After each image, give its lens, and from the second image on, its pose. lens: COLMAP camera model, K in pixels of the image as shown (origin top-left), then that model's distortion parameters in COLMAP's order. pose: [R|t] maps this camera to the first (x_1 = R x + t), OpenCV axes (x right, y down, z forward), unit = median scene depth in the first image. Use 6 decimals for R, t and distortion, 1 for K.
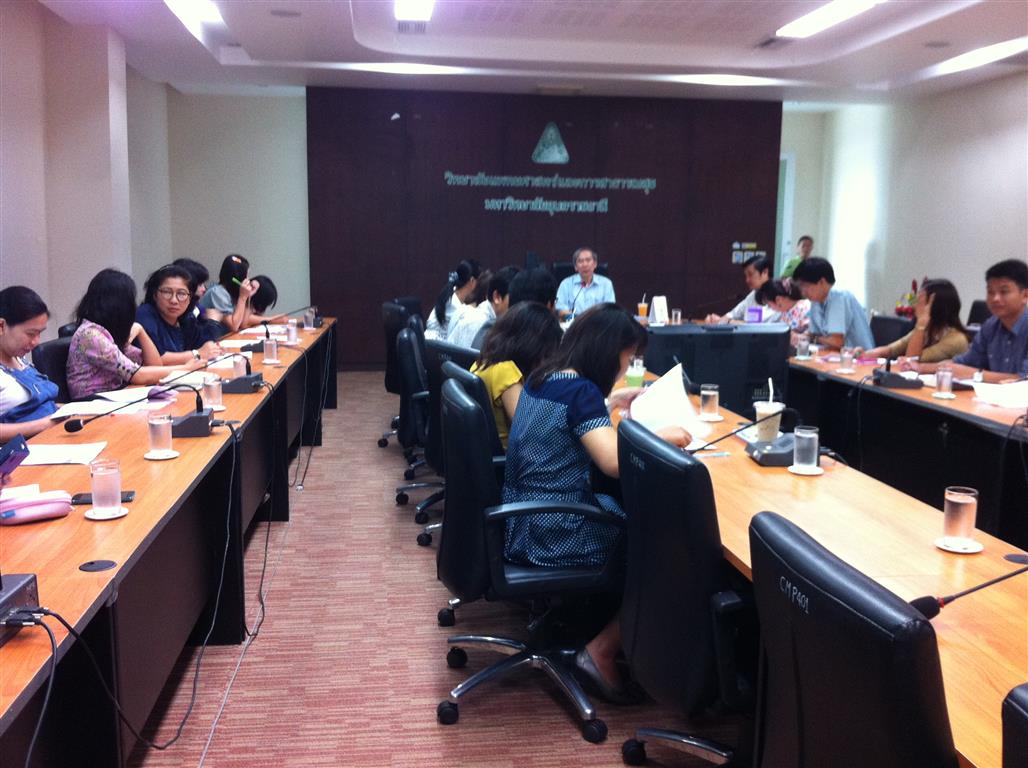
lens RADIAL K [[1021.8, 0, 514.0], [0, 1021.8, 384.0], [0, 0, 1]] dist [0.117893, -0.397958]
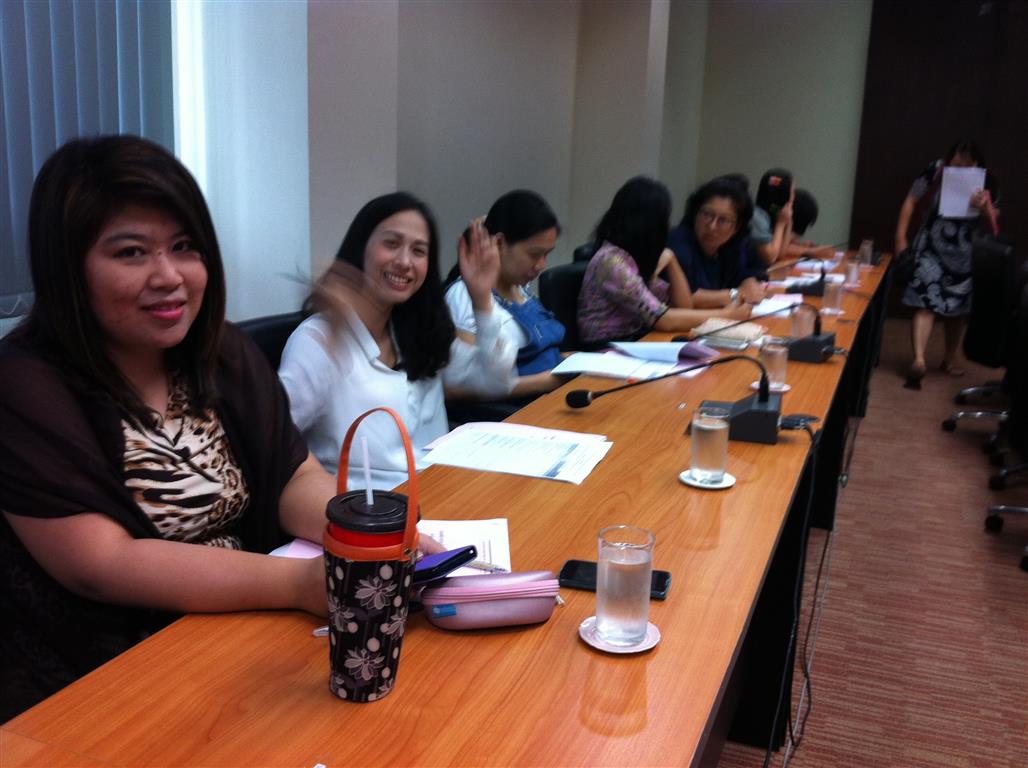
lens RADIAL K [[1021.8, 0, 514.0], [0, 1021.8, 384.0], [0, 0, 1]] dist [0.117893, -0.397958]
pose [[0.886706, 0.124293, -0.445314, -0.107395], [-0.092644, 0.991417, 0.092247, -0.018500], [0.452957, -0.040540, 0.890610, 0.246103]]
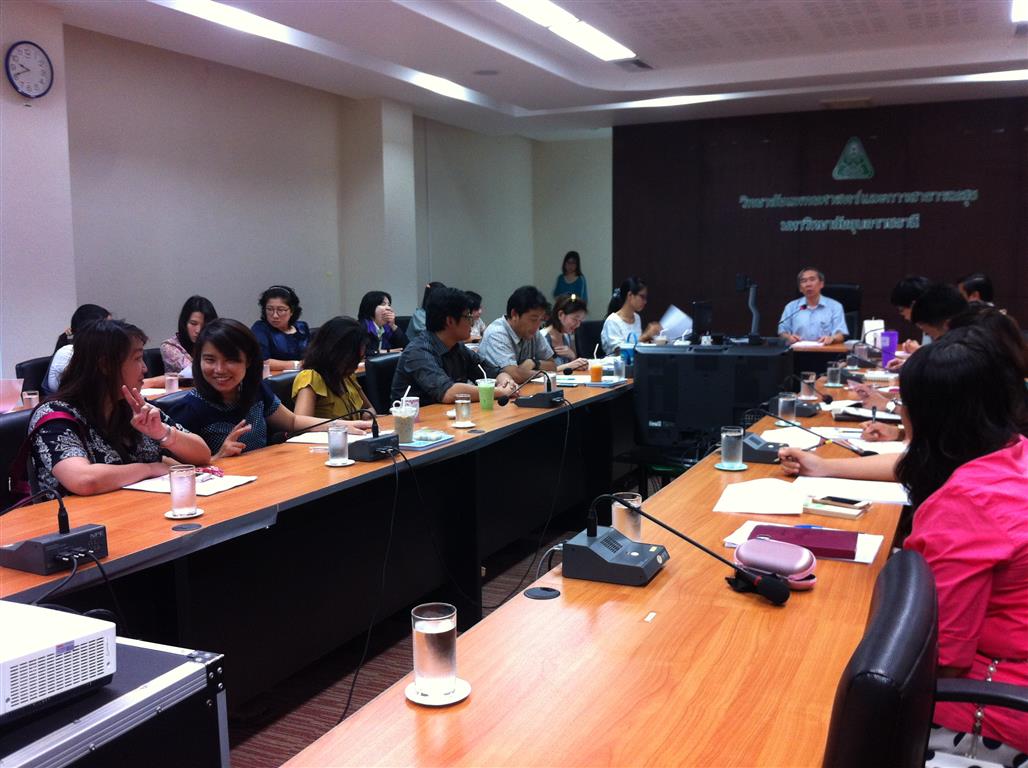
lens RADIAL K [[1021.8, 0, 514.0], [0, 1021.8, 384.0], [0, 0, 1]] dist [0.117893, -0.397958]
pose [[0.856695, 0.032030, -0.514828, 0.556114], [-0.044895, 0.998913, -0.012559, -0.002931], [0.513866, 0.033872, 0.857201, 0.072138]]
